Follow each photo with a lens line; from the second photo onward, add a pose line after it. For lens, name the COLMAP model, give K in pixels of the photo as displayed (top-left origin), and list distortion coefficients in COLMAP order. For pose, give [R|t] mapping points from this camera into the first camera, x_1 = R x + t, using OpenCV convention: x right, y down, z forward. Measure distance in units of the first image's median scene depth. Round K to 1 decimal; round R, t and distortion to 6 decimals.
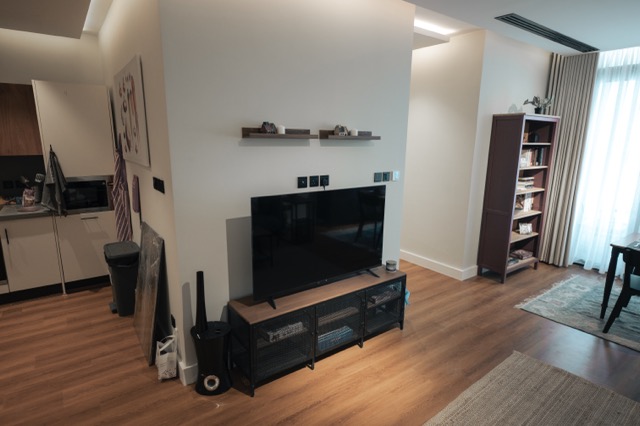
lens RADIAL K [[363.2, 0, 314.9], [0, 363.2, 215.0], [0, 0, 1]] dist [0.003224, -0.003676]
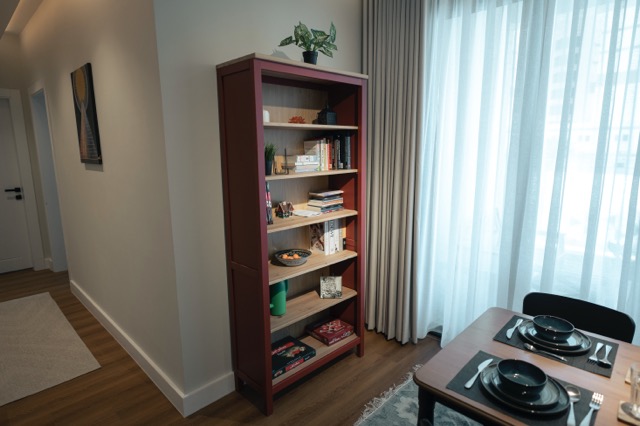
lens RADIAL K [[363.2, 0, 319.1], [0, 363.2, 212.9], [0, 0, 1]] dist [0.003224, -0.003676]
pose [[0.987383, -0.049778, 0.150326, 0.488855], [0.054566, 0.998121, -0.027892, -0.057245], [-0.148655, 0.035743, 0.988243, 0.469286]]
